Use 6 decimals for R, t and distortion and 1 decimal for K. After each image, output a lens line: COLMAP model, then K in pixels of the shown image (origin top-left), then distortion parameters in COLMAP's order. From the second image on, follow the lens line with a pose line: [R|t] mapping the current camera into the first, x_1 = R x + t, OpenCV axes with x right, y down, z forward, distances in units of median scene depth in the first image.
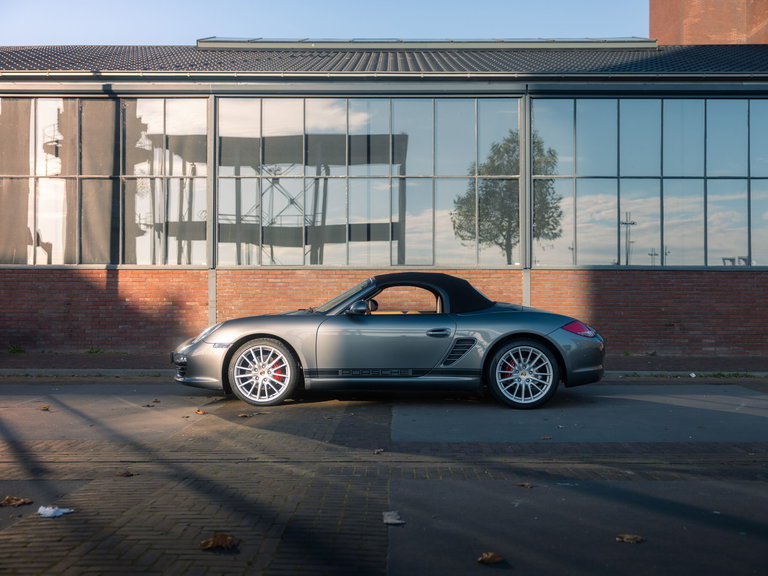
lens RADIAL K [[847.7, 0, 384.0], [0, 847.7, 288.0], [0, 0, 1]] dist [0.001329, 0.010475]
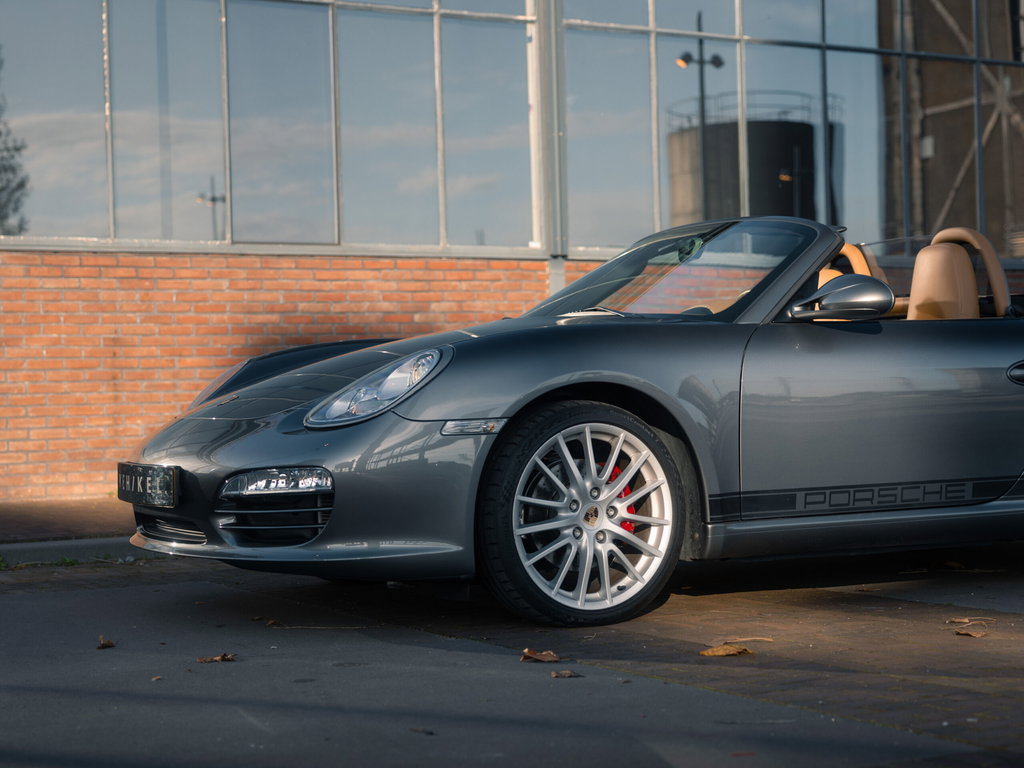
lens RADIAL K [[1904.5, 0, 469.8], [0, 1904.5, 386.2], [0, 0, 1]] dist [0.057663, 0.119163]
pose [[0.873789, -0.018680, 0.485946, -0.508523], [0.015779, 0.999825, 0.010062, 0.046824], [-0.486049, -0.001125, 0.873931, 0.427619]]
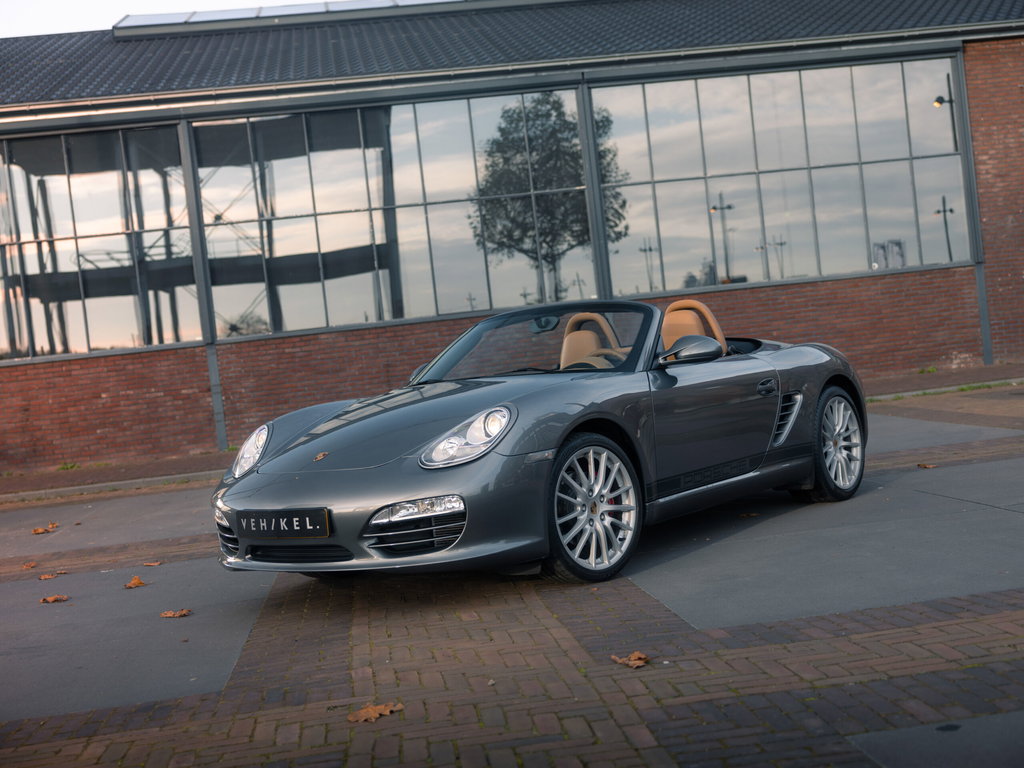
lens RADIAL K [[1352.2, 0, 512.0], [0, 1352.2, 384.0], [0, 0, 1]] dist [-0.007951, 0.007693]
pose [[0.987487, -0.111284, 0.111737, -0.123721], [0.107016, 0.993305, 0.043515, -0.018004], [-0.115832, -0.031013, 0.992785, -0.455872]]
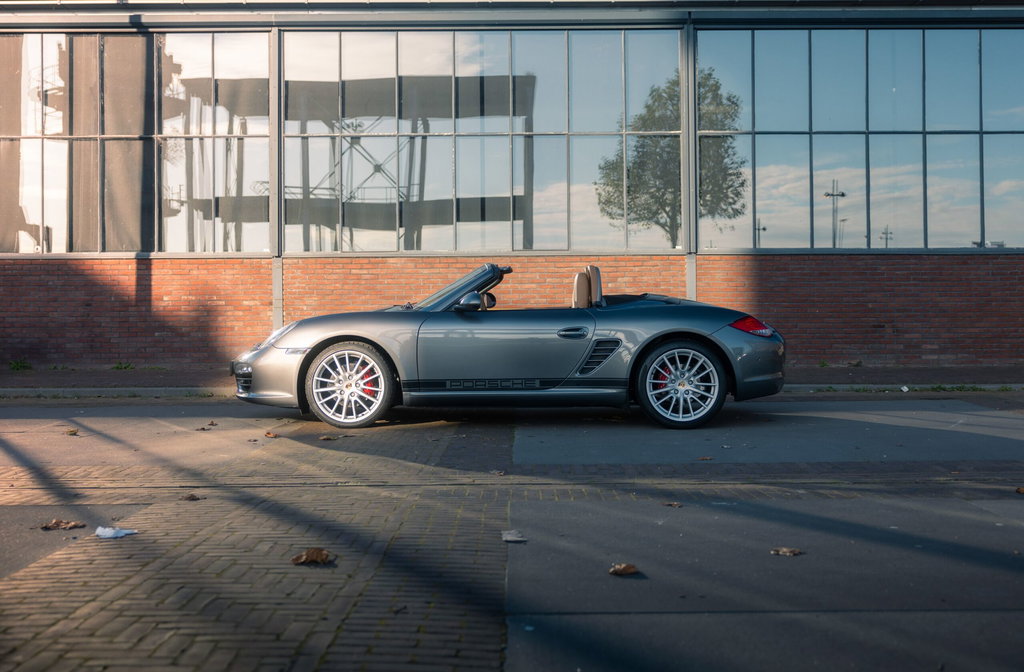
lens RADIAL K [[1167.8, 0, 511.4], [0, 1167.8, 287.3], [0, 0, 1]] dist [-0.004894, 0.000466]
pose [[0.999955, -0.007693, 0.005476, 0.001829], [0.007690, 0.999970, 0.000524, 0.009642], [-0.005480, -0.000481, 0.999985, -0.080241]]
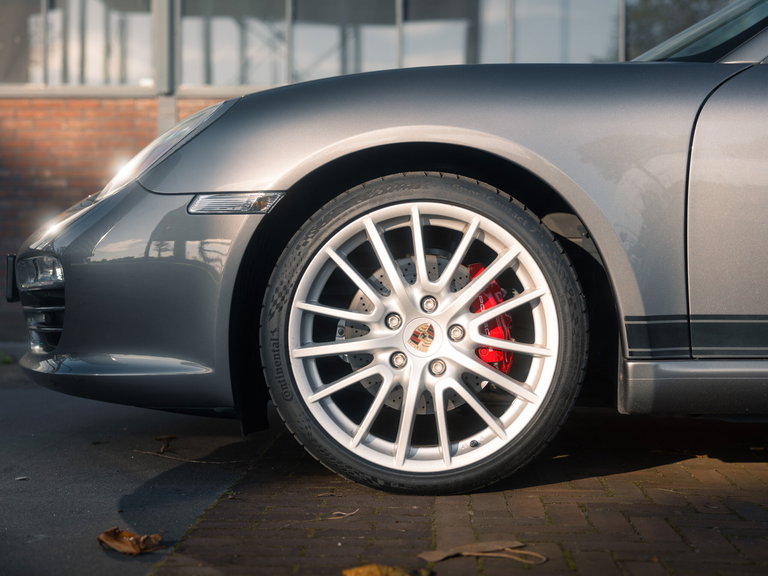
lens RADIAL K [[1305.4, 0, 384.0], [0, 1305.4, 288.0], [0, 0, 1]] dist [0.026796, 0.089799]
pose [[0.999517, 0.003042, -0.030931, -0.142619], [-0.001925, 0.999347, 0.036084, 0.076744], [0.031020, -0.036007, 0.998870, 0.676718]]
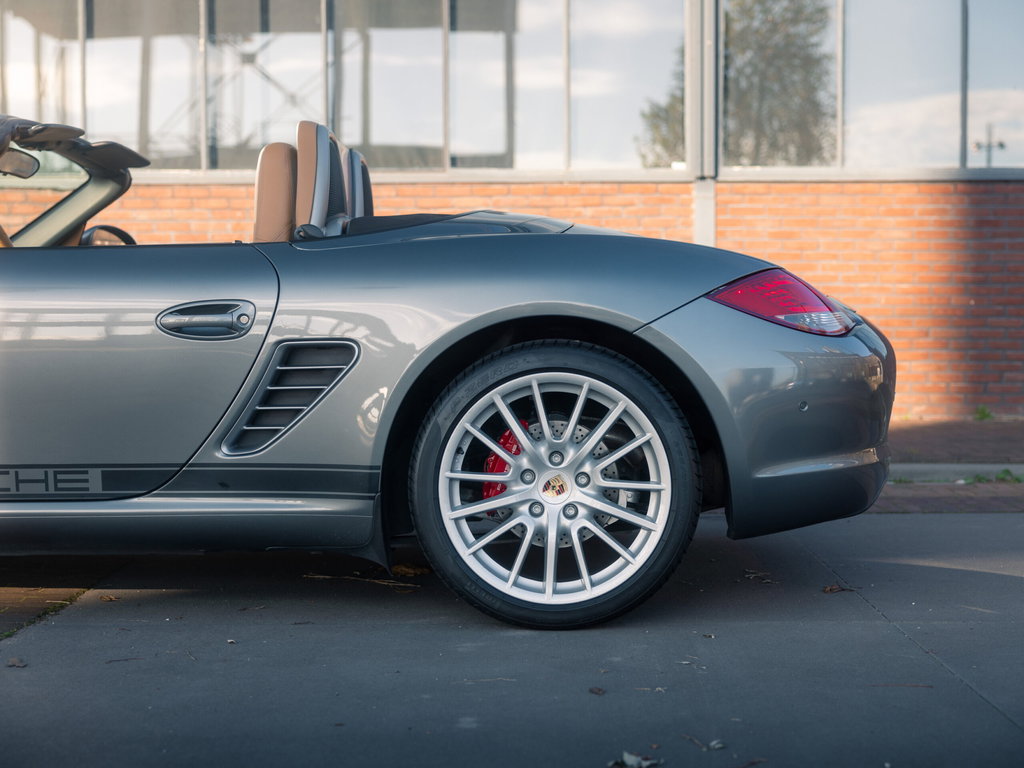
lens RADIAL K [[1631.5, 0, 512.0], [0, 1631.5, 384.0], [0, 0, 1]] dist [0.009420, 0.073801]
pose [[0.999981, -0.004321, -0.004342, 0.153274], [0.004541, 0.998630, 0.052125, 0.047071], [0.004111, -0.052143, 0.998631, 0.525405]]
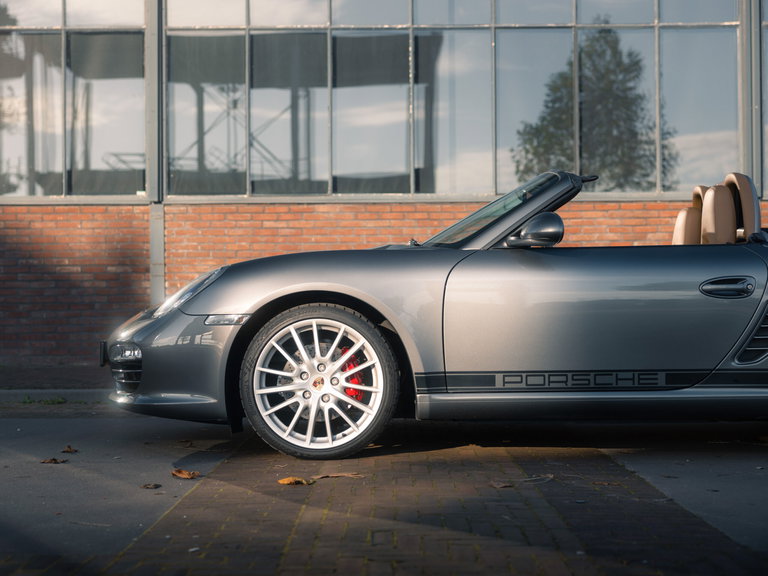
lens RADIAL K [[1289.2, 0, 384.0], [0, 1289.2, 288.0], [0, 0, 1]] dist [0.013316, 0.026755]
pose [[0.999969, -0.006422, 0.004523, -0.112318], [0.006412, 0.999977, 0.002213, 0.050435], [-0.004538, -0.002184, 0.999987, 0.340372]]
